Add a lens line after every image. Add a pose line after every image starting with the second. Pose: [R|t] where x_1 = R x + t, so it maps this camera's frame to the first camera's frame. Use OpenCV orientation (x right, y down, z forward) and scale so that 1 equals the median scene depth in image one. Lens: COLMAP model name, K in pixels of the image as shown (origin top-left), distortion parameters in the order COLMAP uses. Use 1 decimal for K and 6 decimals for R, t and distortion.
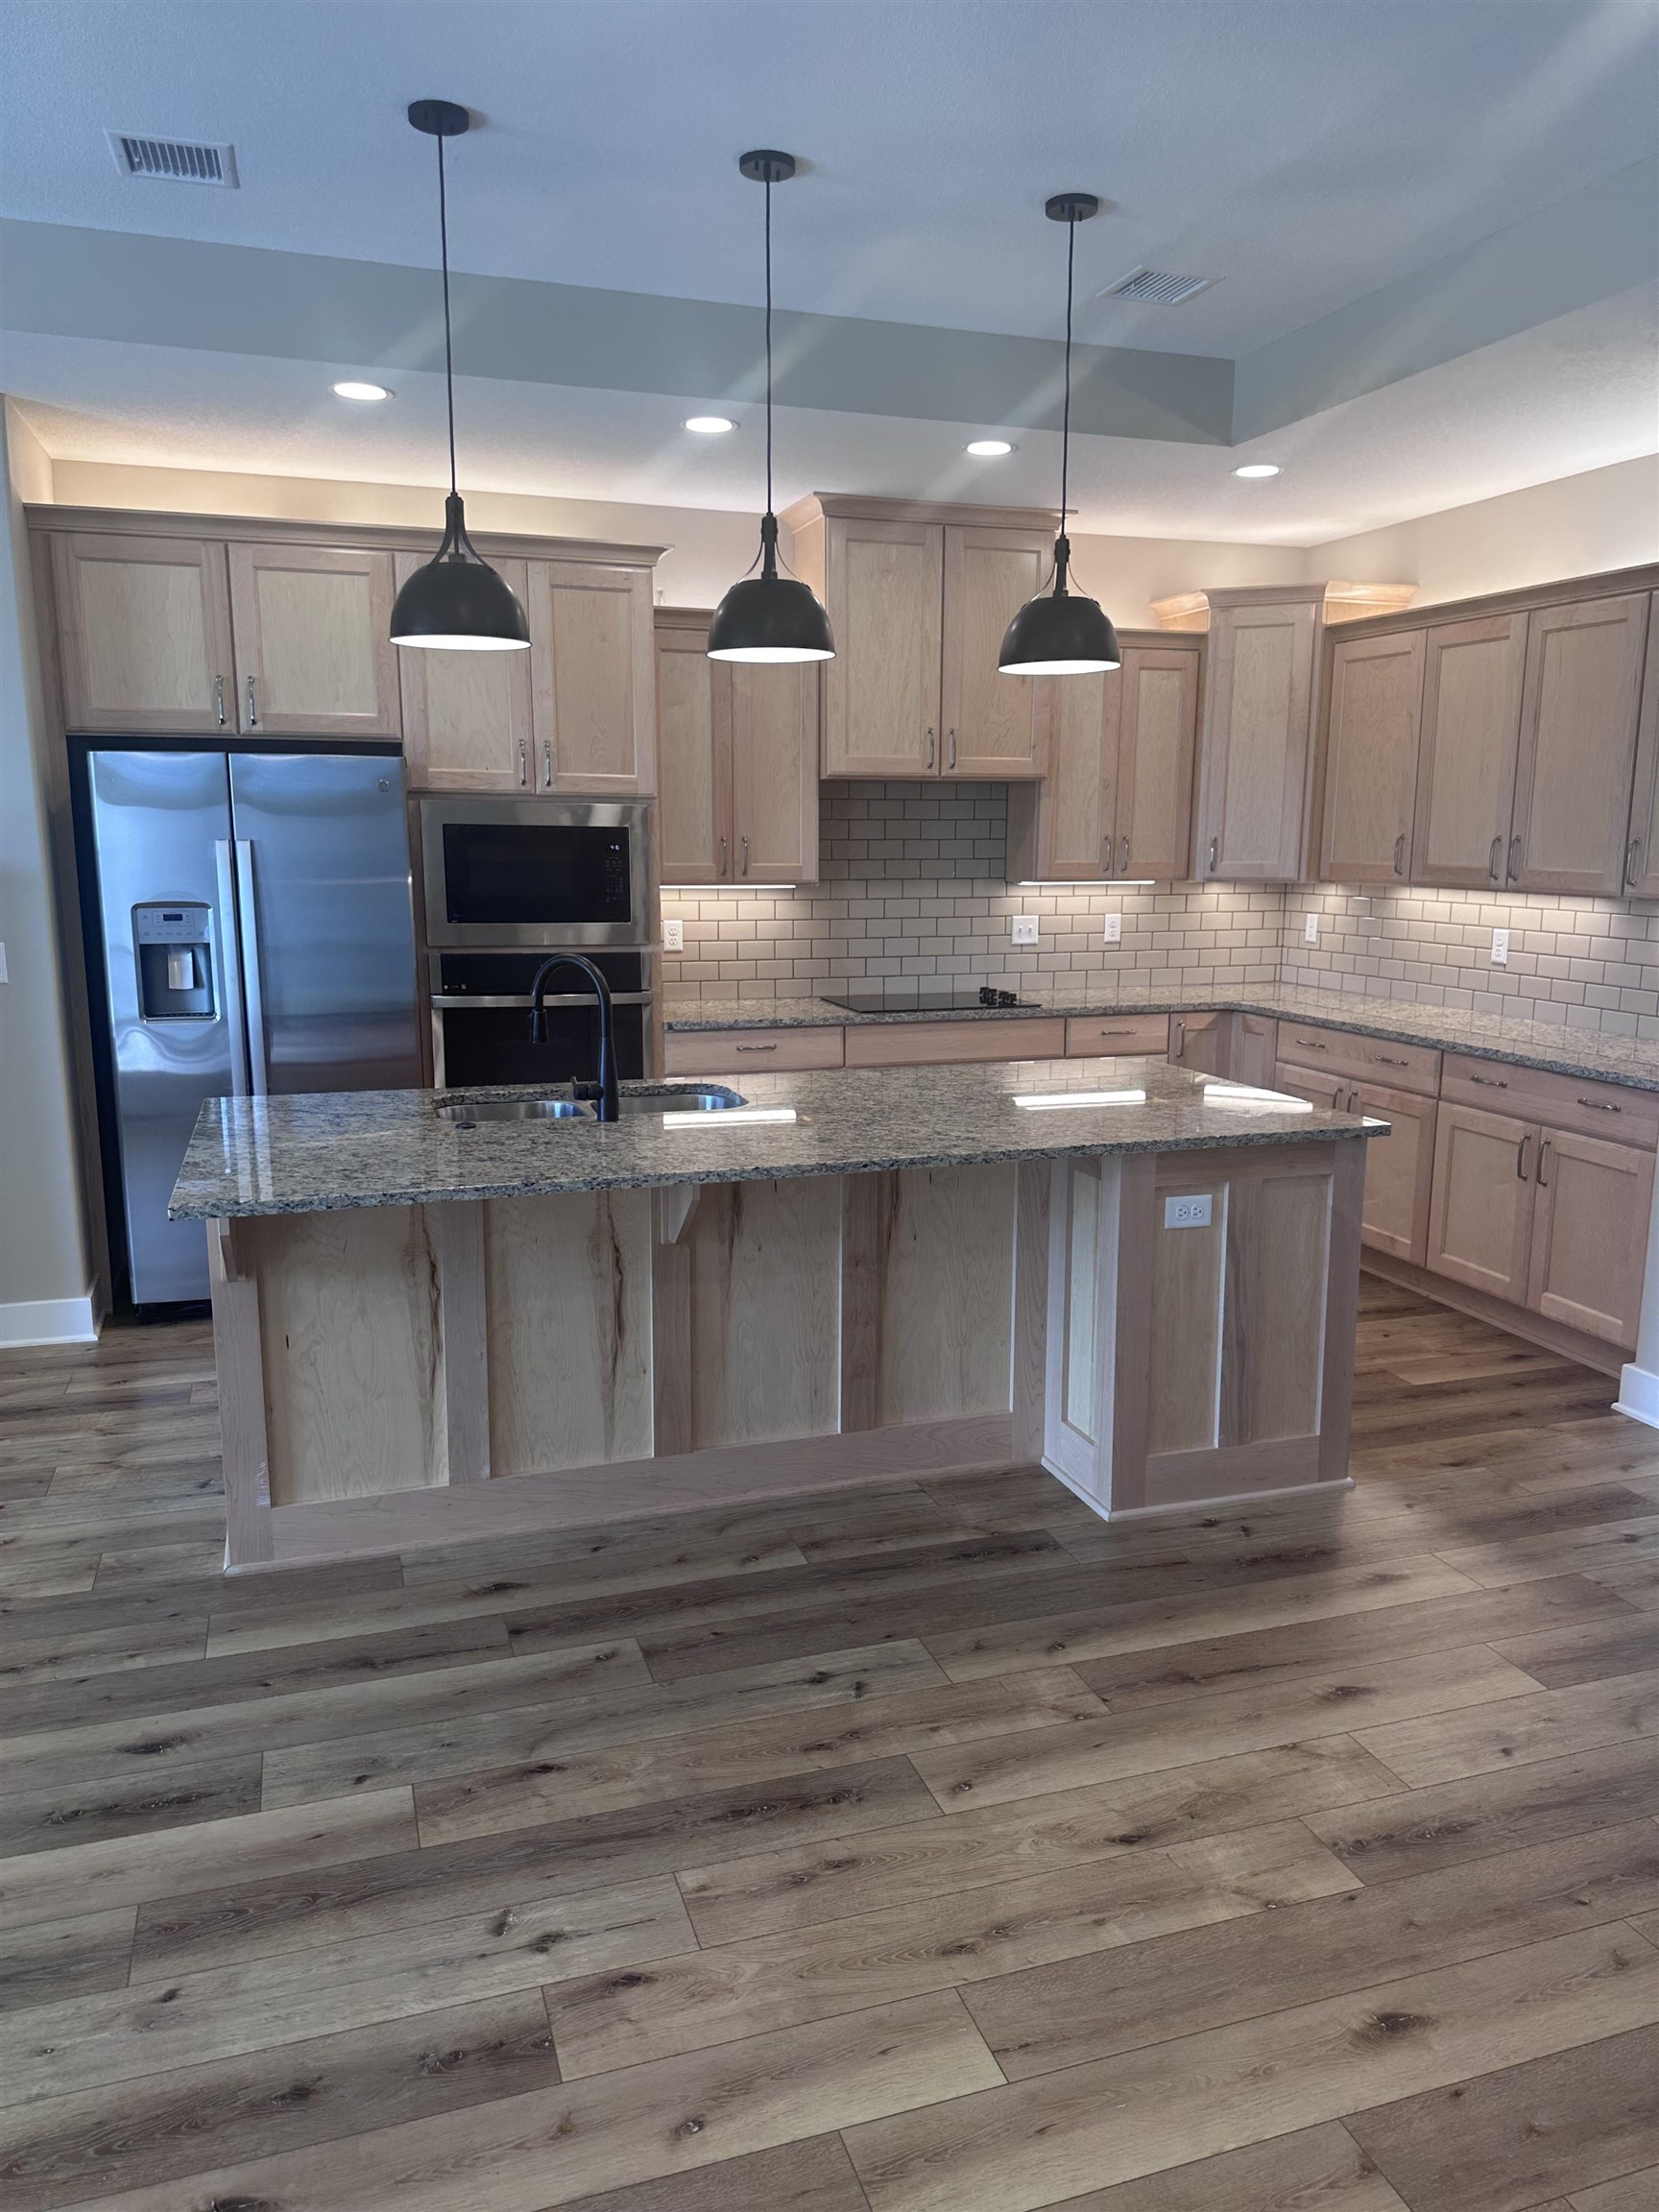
lens RADIAL K [[1536.2, 0, 829.8], [0, 1536.2, 1113.5], [0, 0, 1]] dist [0.153985, -0.291223]
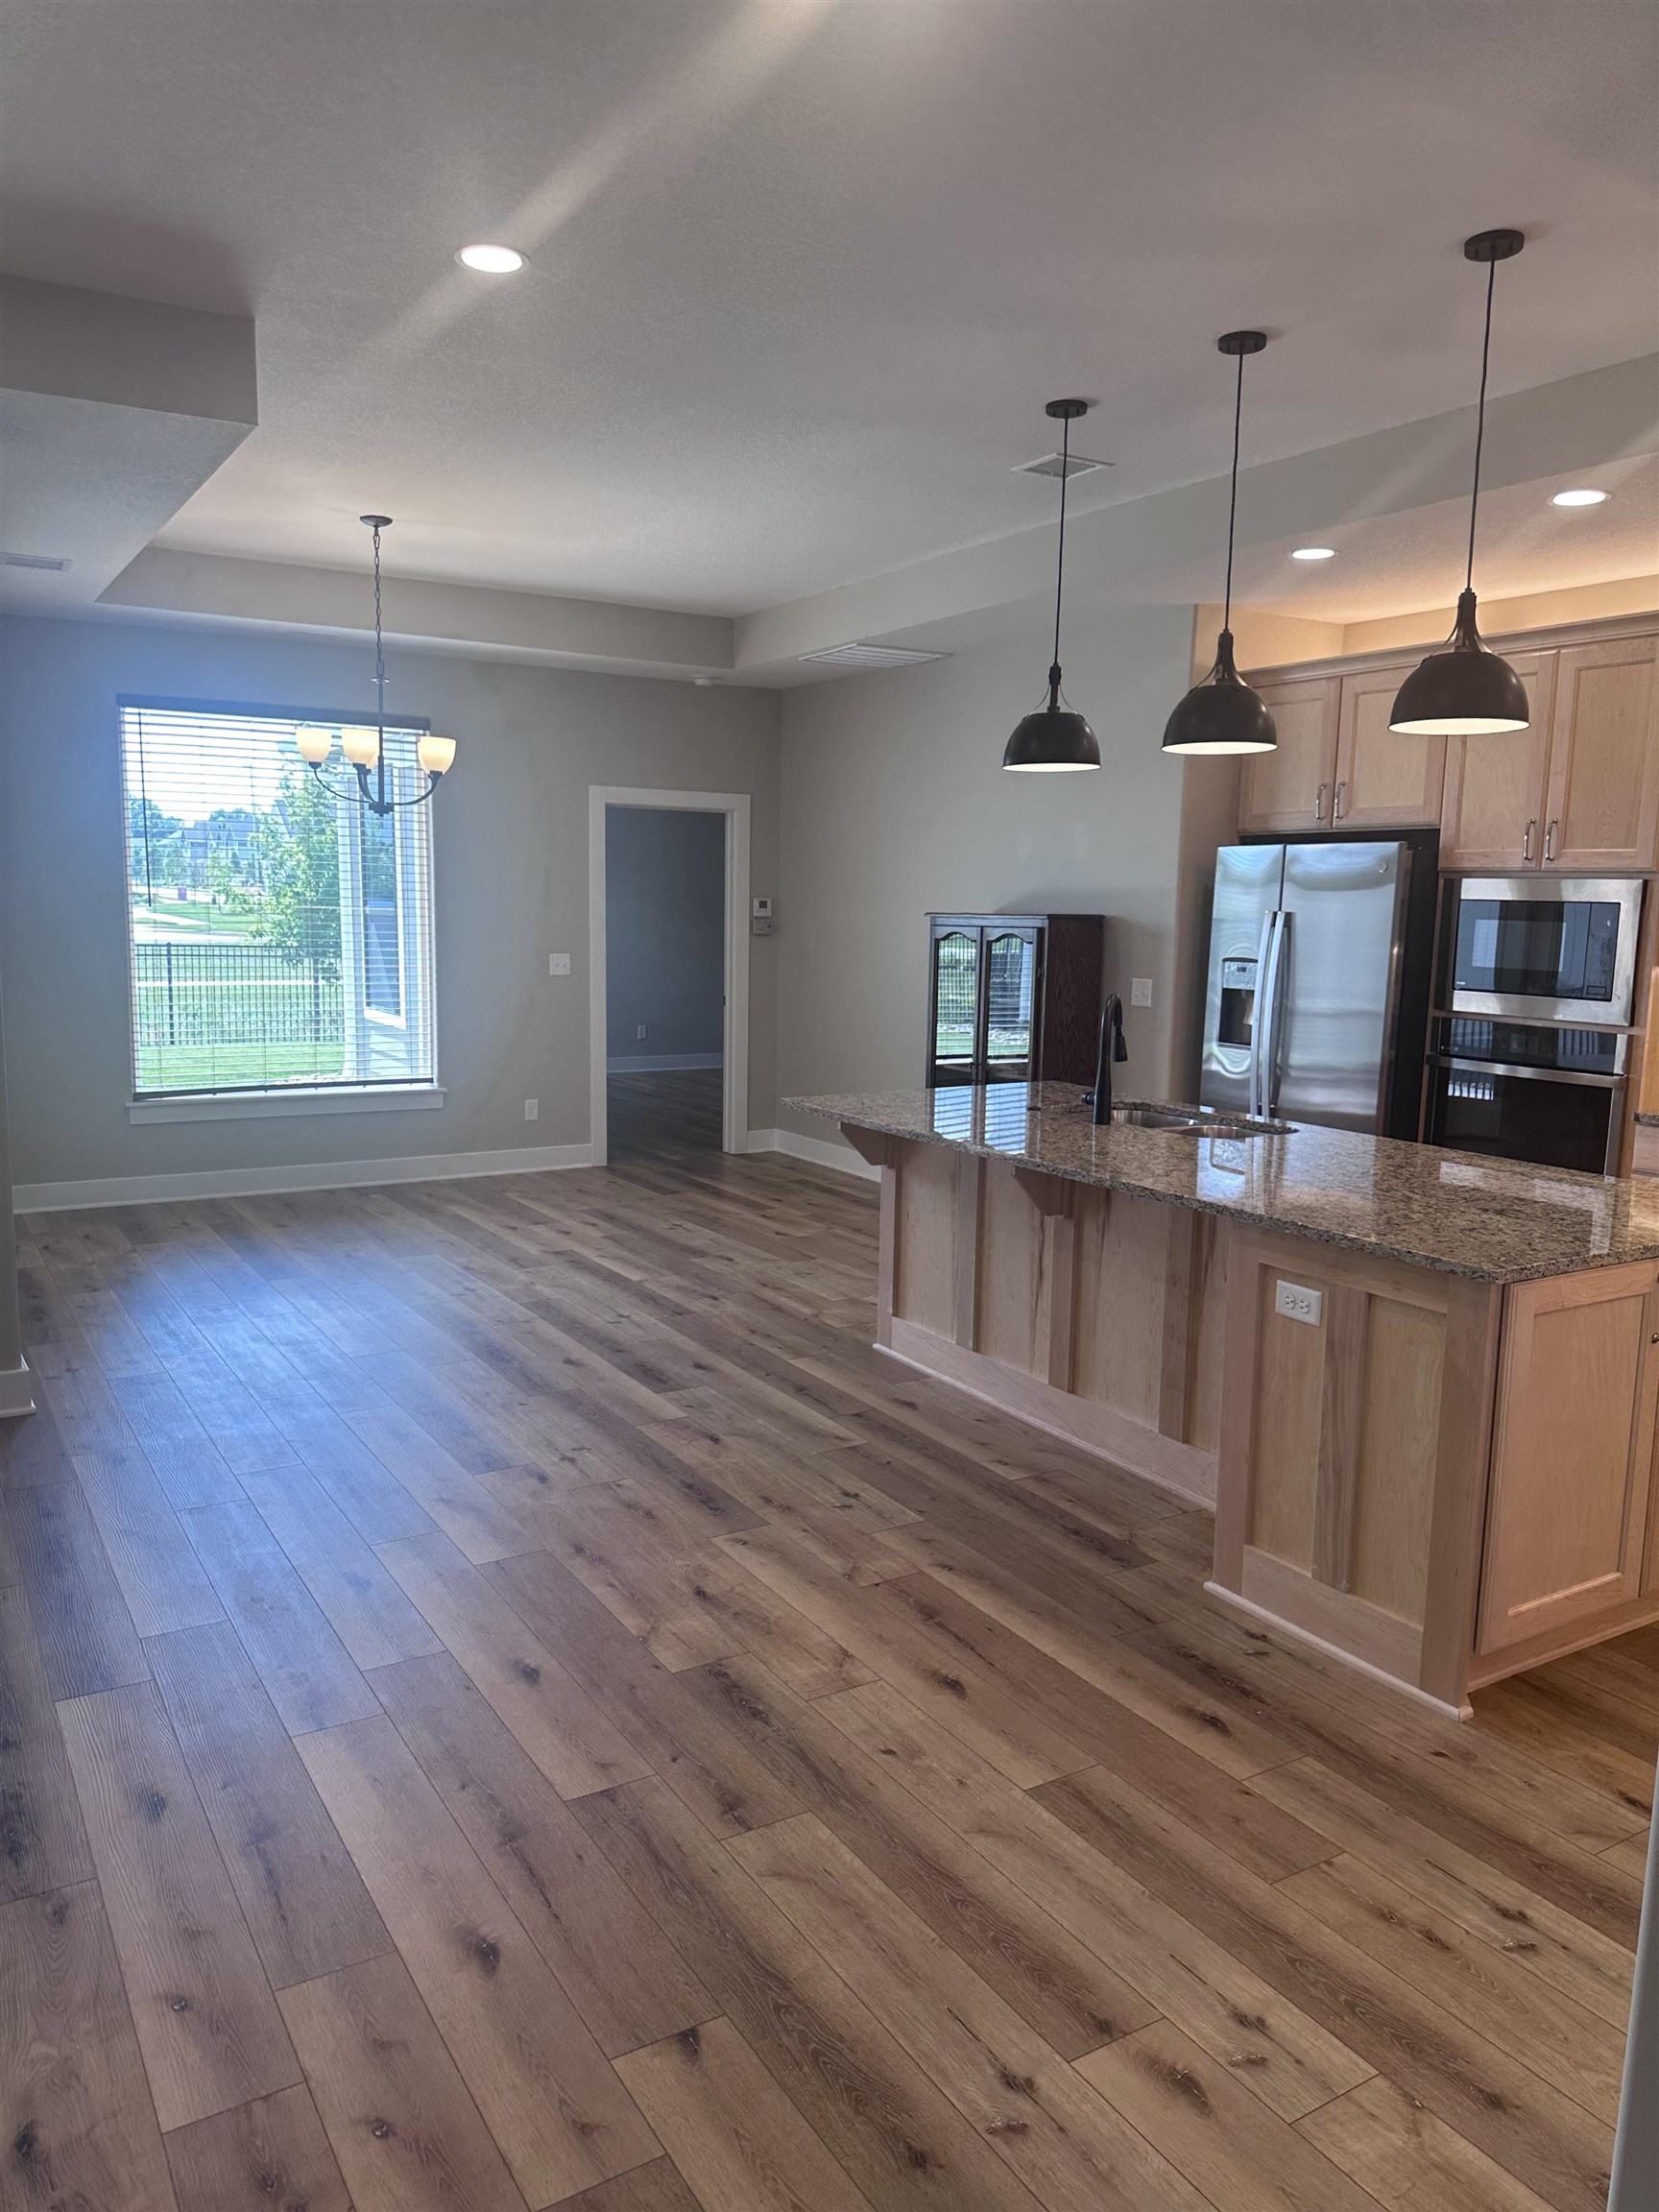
lens RADIAL K [[1536.2, 0, 829.8], [0, 1536.2, 1113.5], [0, 0, 1]] dist [0.153985, -0.291223]
pose [[0.229527, 0.138151, -0.963448, 1.053283], [-0.195527, 0.976240, 0.093404, -0.080343], [0.953460, 0.166941, 0.251085, 0.475473]]
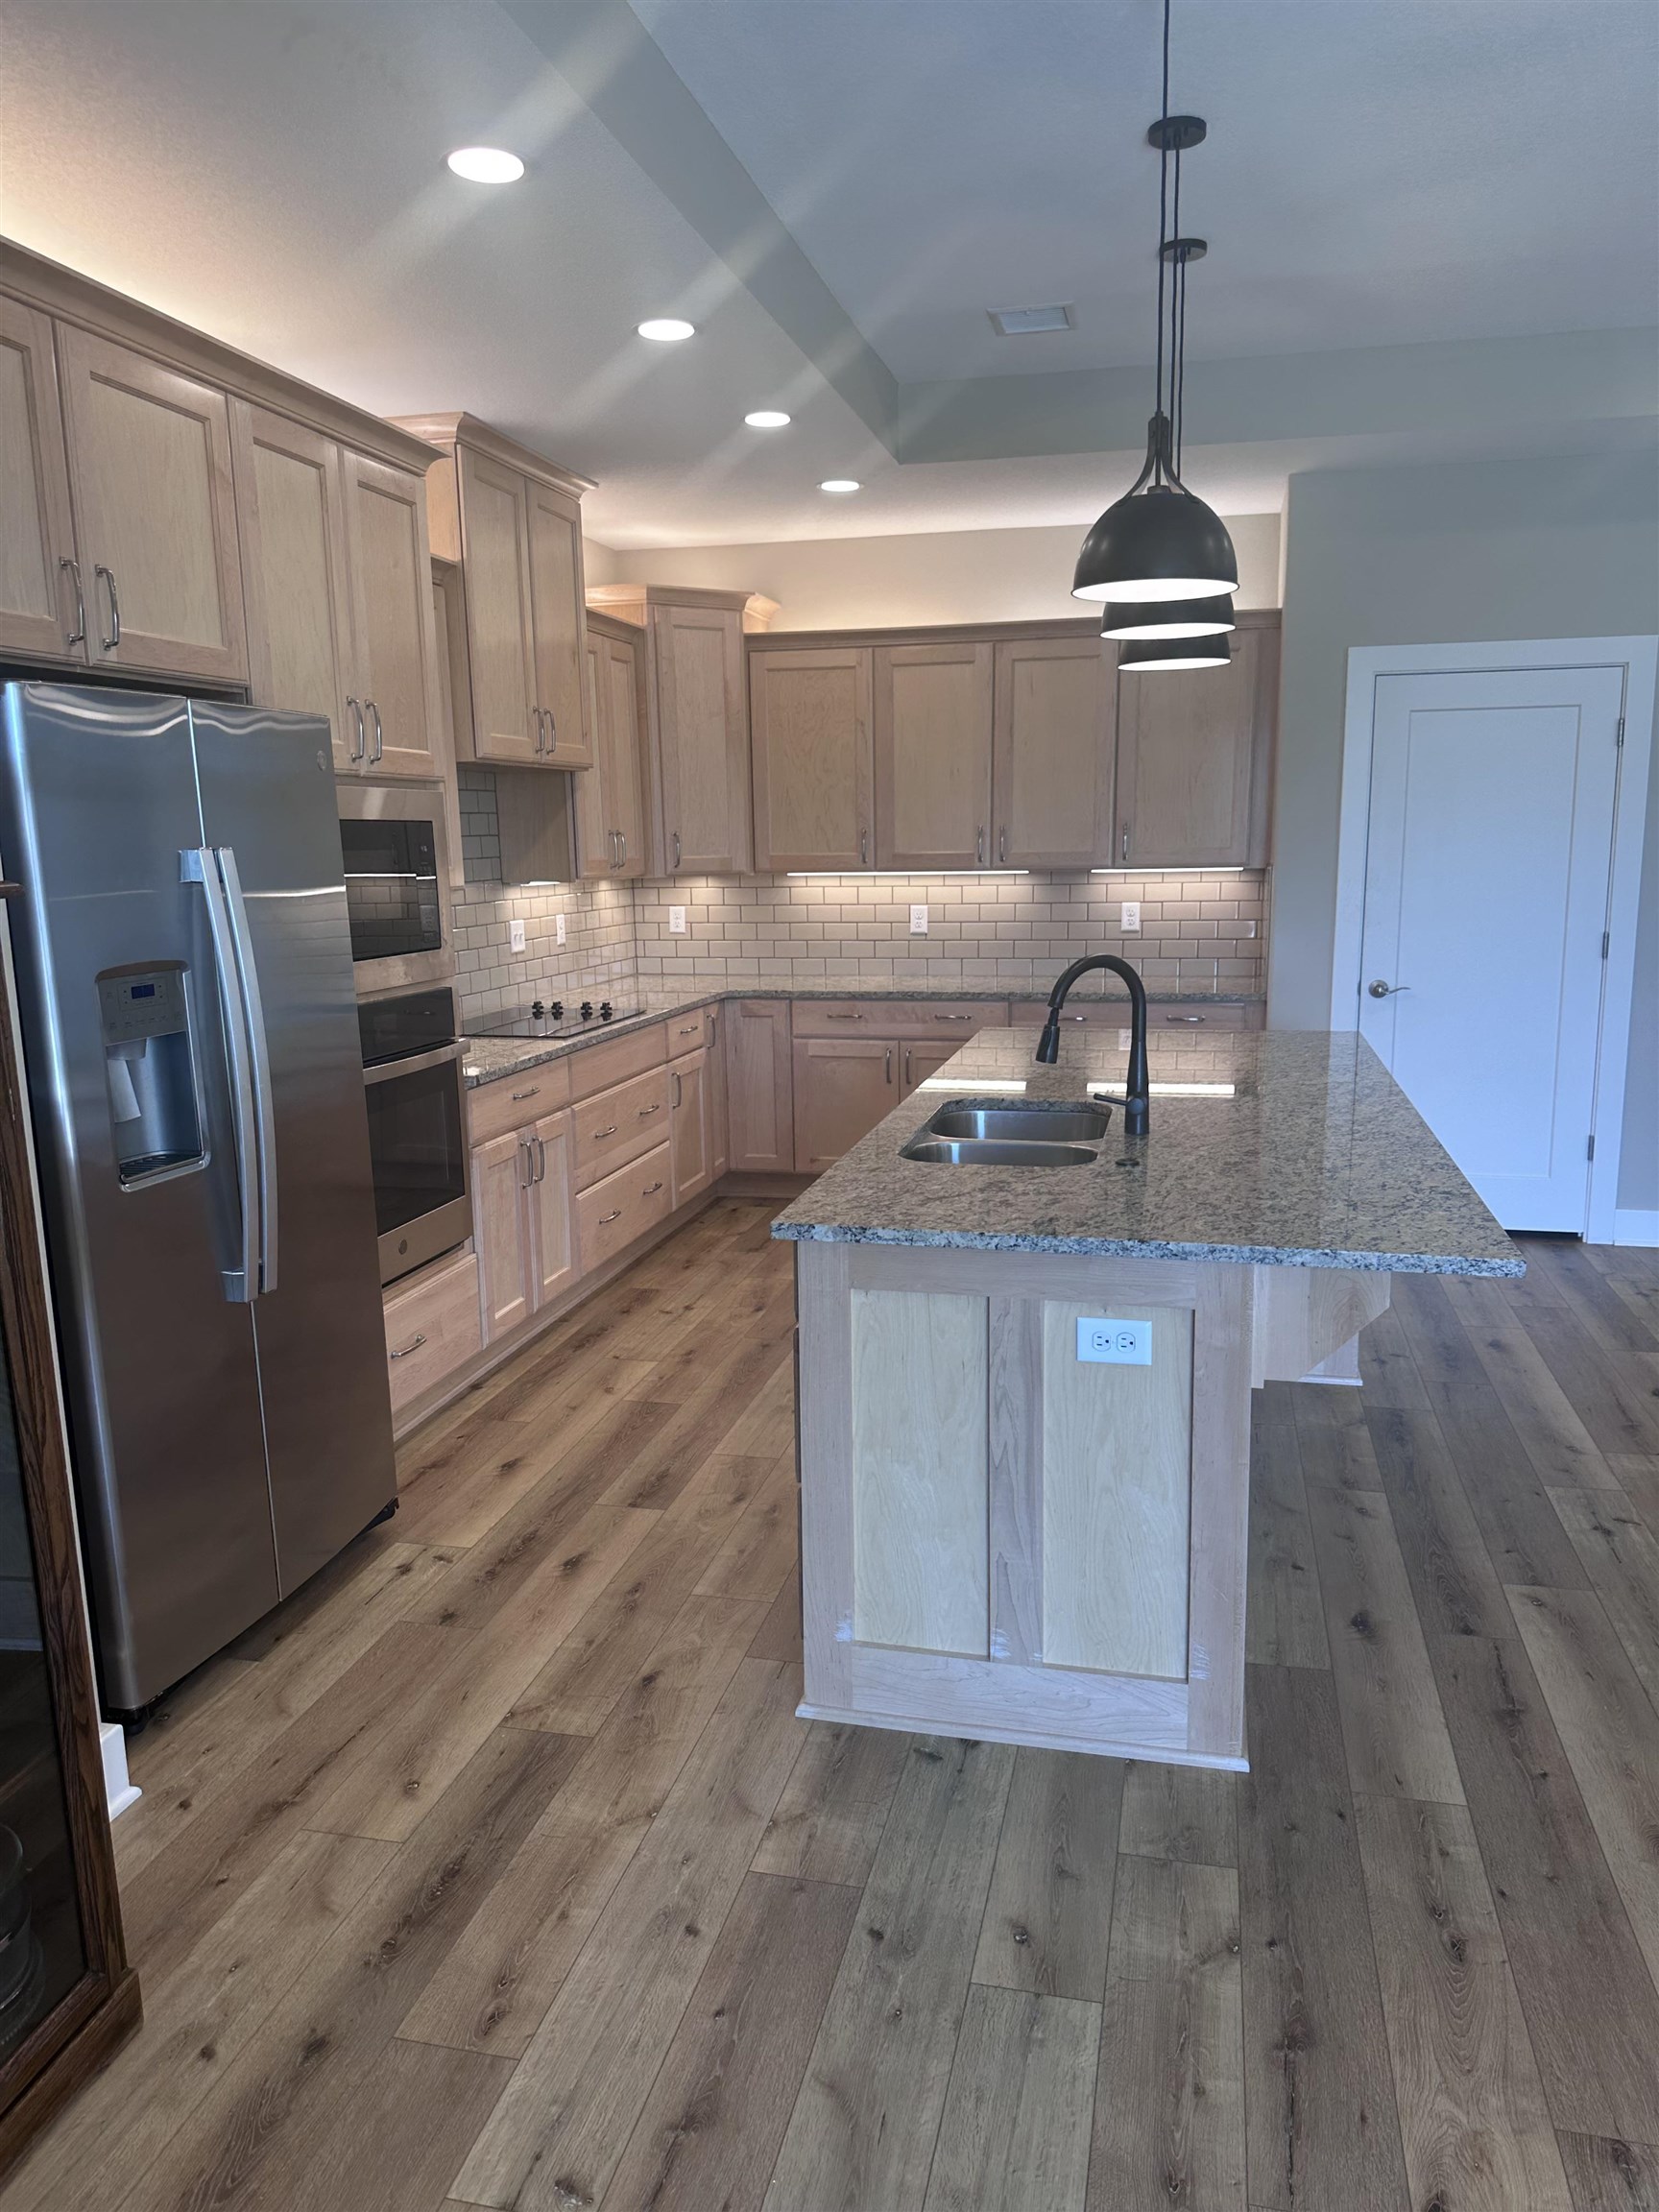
lens RADIAL K [[1564.0, 0, 842.4], [0, 1564.0, 1116.7], [0, 0, 1]] dist [0.076726, -0.114547]
pose [[0.520297, -0.166228, 0.837651, -1.024431], [0.171664, 0.981209, 0.088090, -0.118650], [-0.836554, 0.097962, 0.539055, 0.664938]]
